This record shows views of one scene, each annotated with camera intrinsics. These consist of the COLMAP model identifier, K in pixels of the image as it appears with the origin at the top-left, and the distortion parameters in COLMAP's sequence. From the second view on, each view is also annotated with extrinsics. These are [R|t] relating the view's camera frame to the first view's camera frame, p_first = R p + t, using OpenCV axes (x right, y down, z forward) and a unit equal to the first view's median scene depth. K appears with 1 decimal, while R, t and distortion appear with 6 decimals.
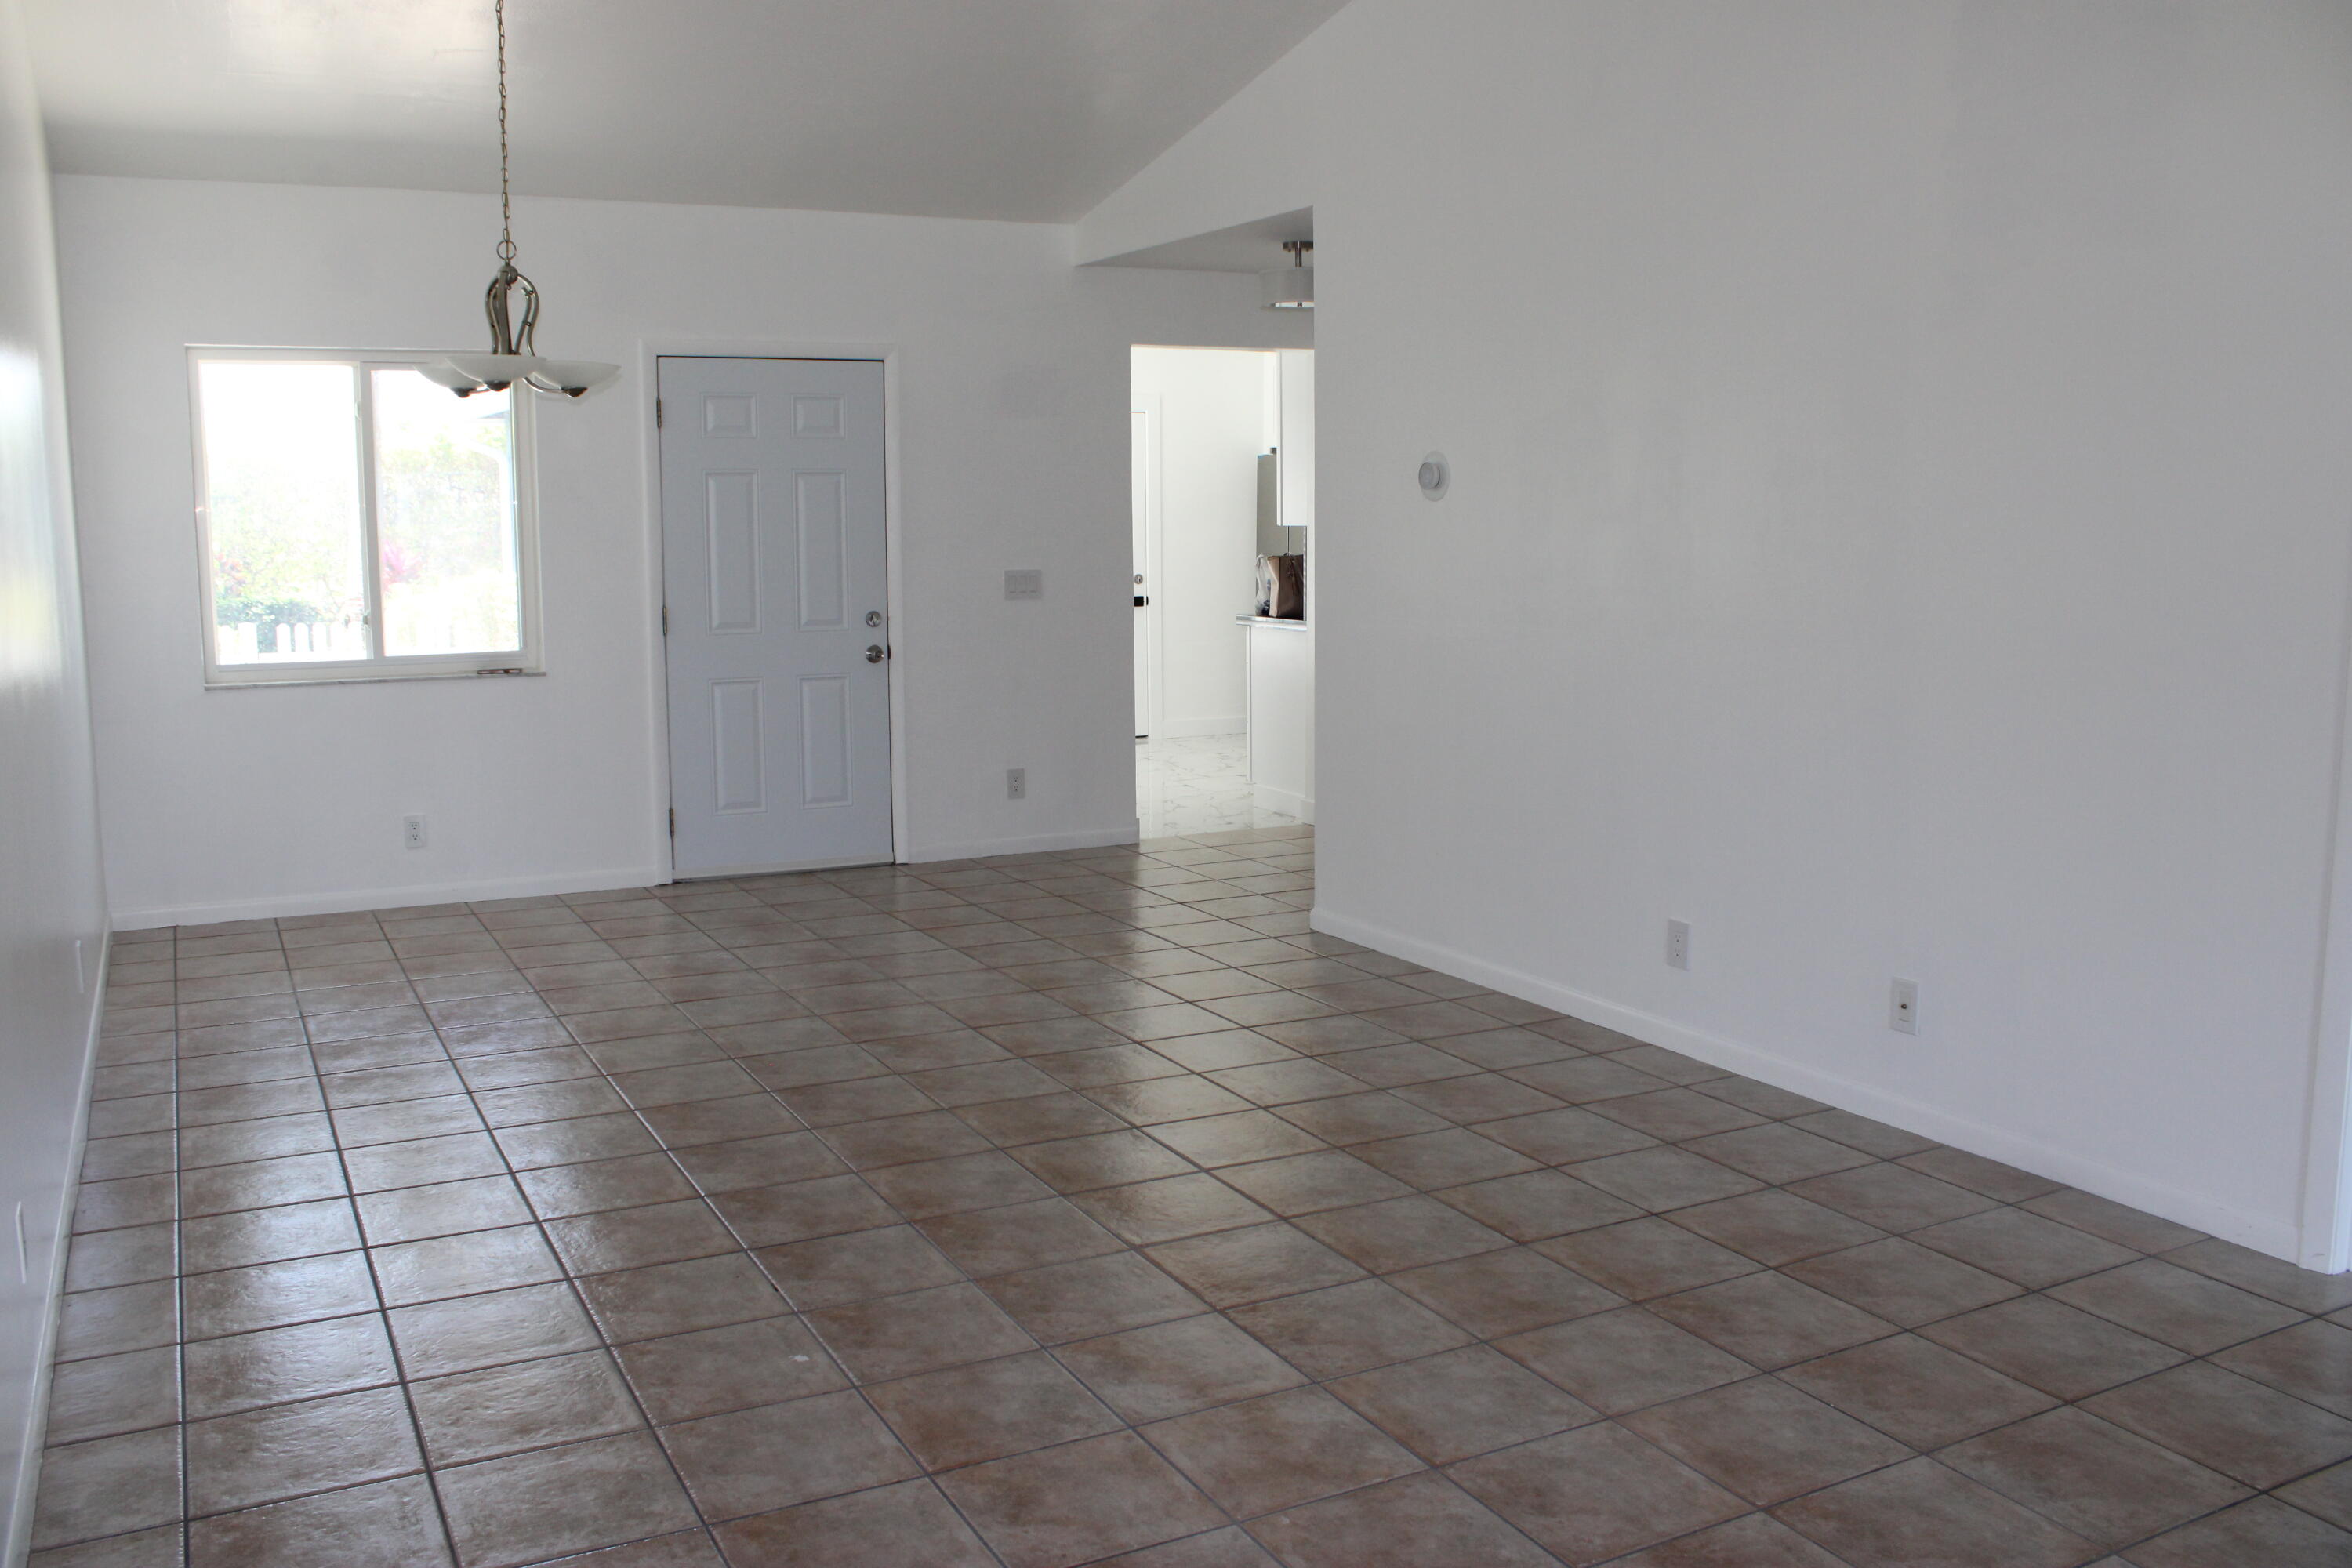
lens RADIAL K [[1961.3, 0, 1176.0], [0, 1961.3, 784.0], [0, 0, 1]] dist [-0.174215, 0.152493]
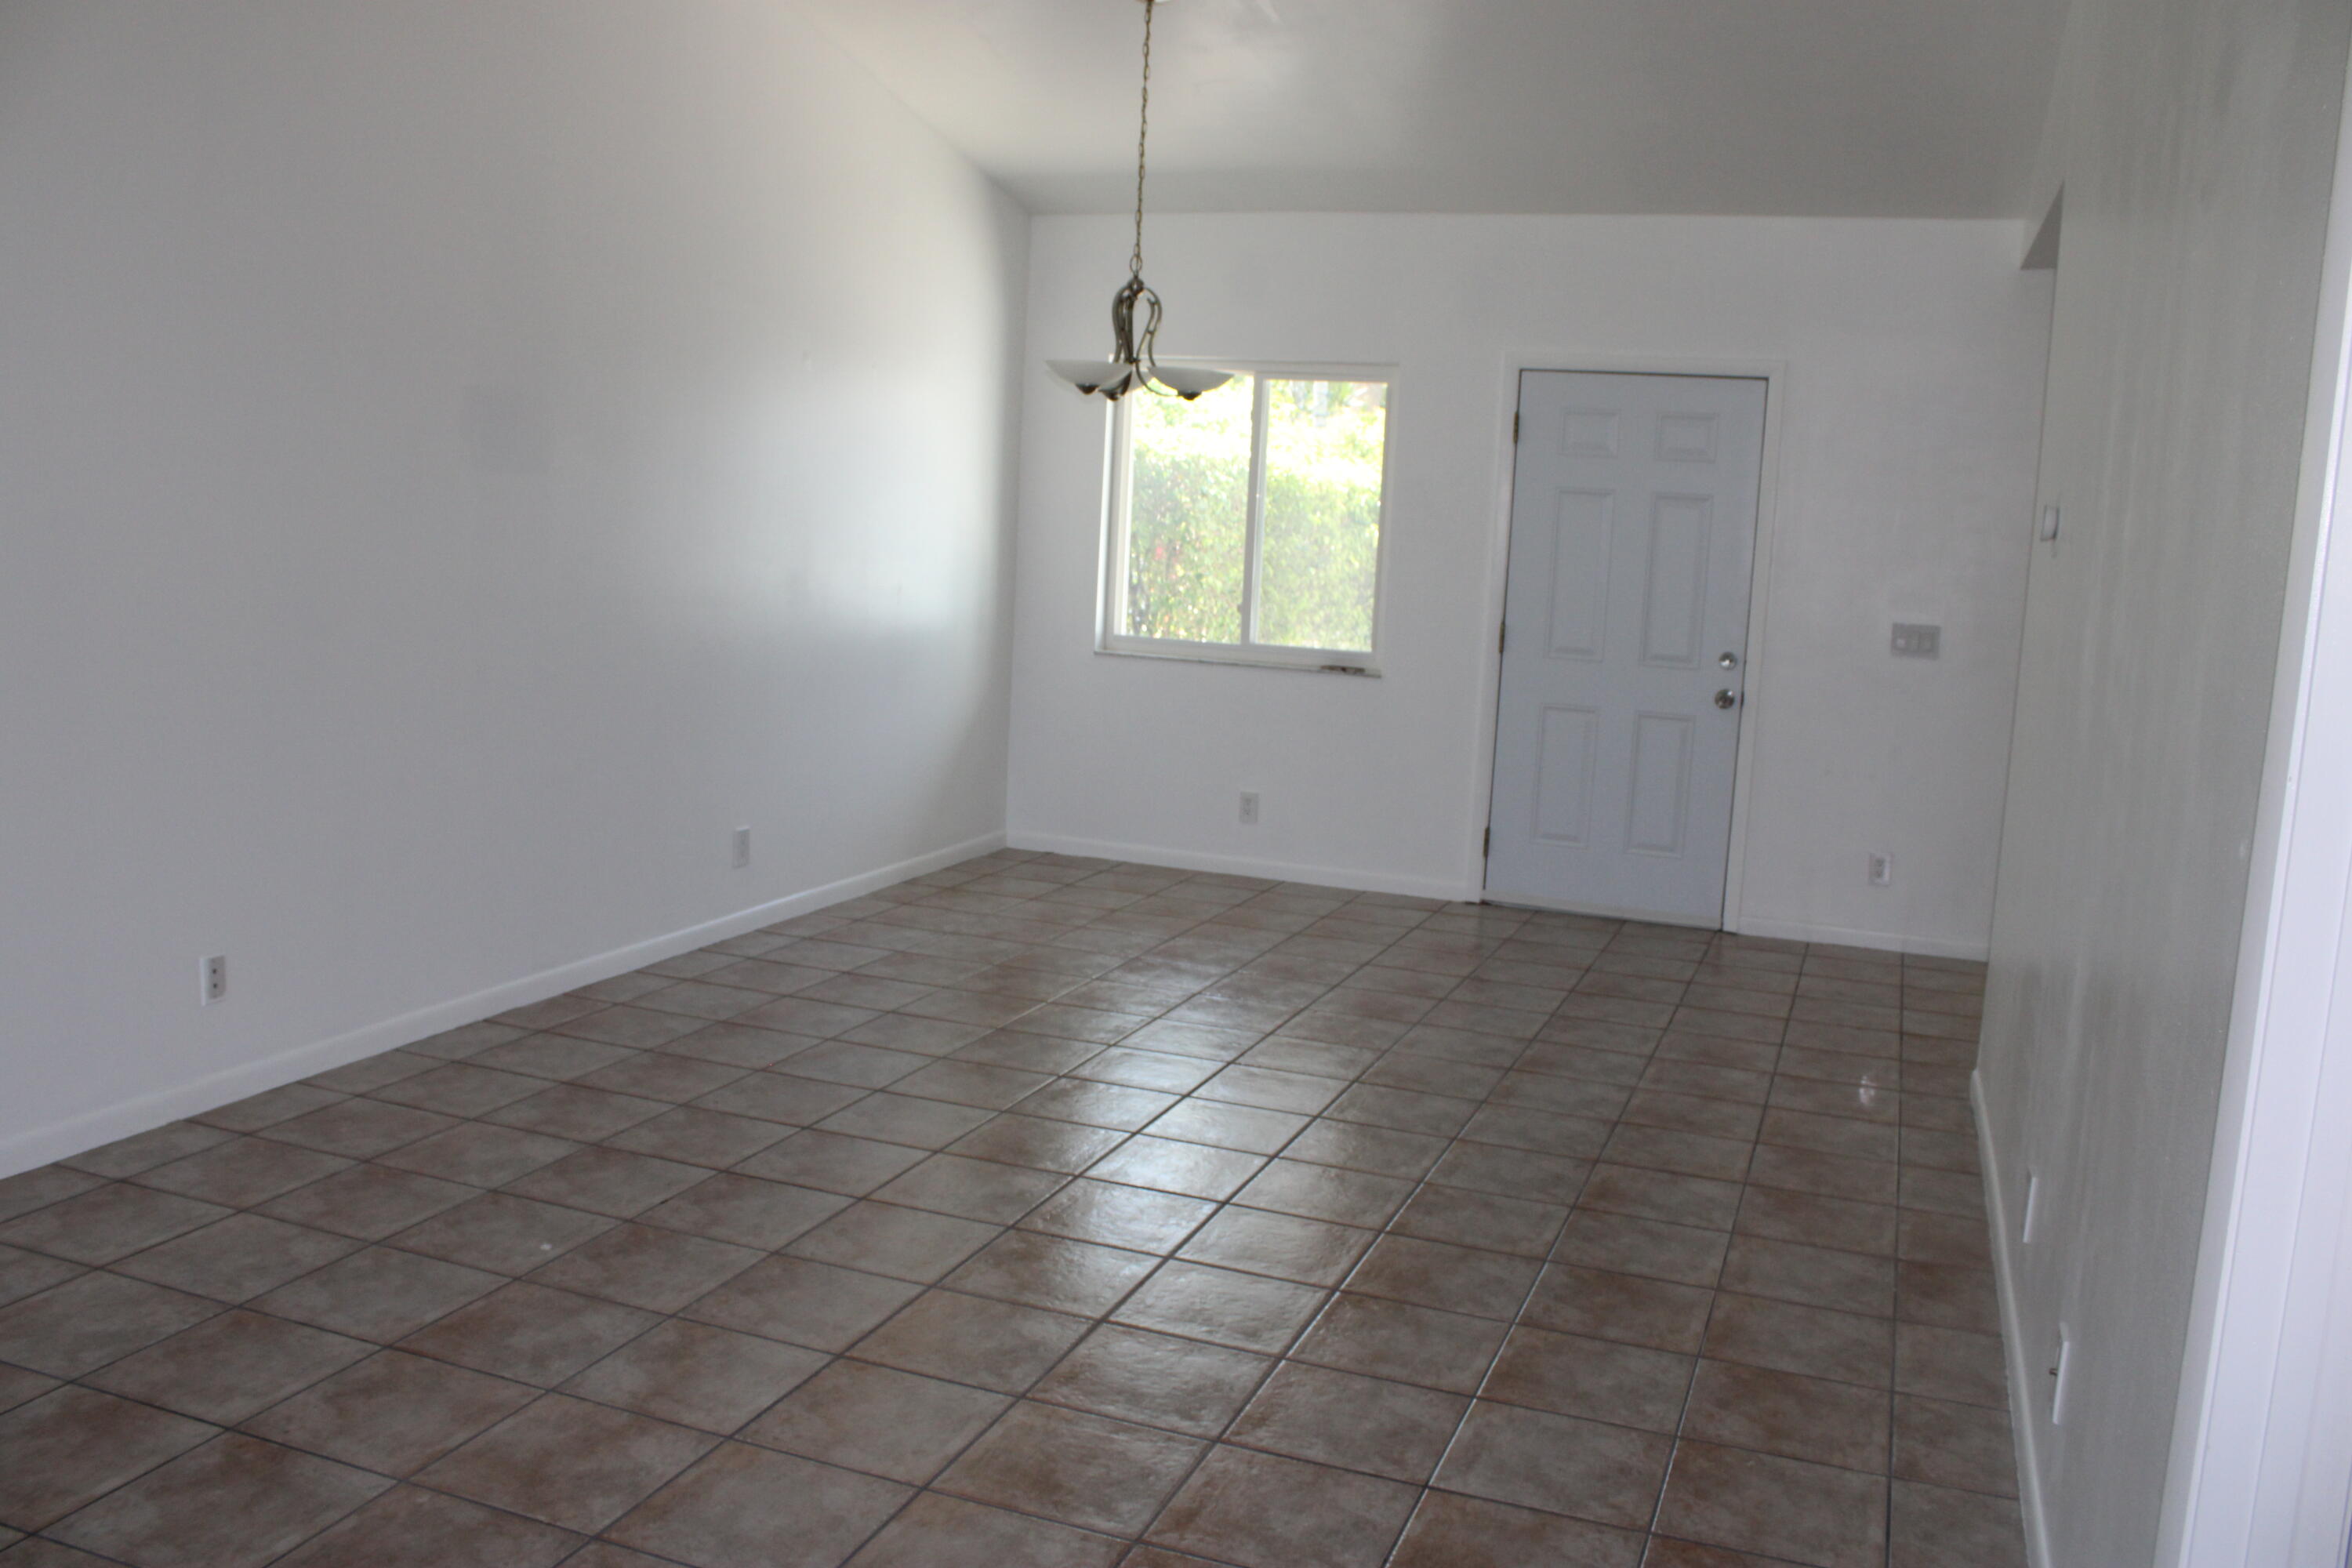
lens RADIAL K [[1961.3, 0, 1176.0], [0, 1961.3, 784.0], [0, 0, 1]] dist [-0.174215, 0.152493]
pose [[0.667774, 0.140790, -0.730928, 0.490390], [-0.153760, 0.986862, 0.049613, -0.047375], [0.728310, 0.079257, 0.680649, 0.288682]]
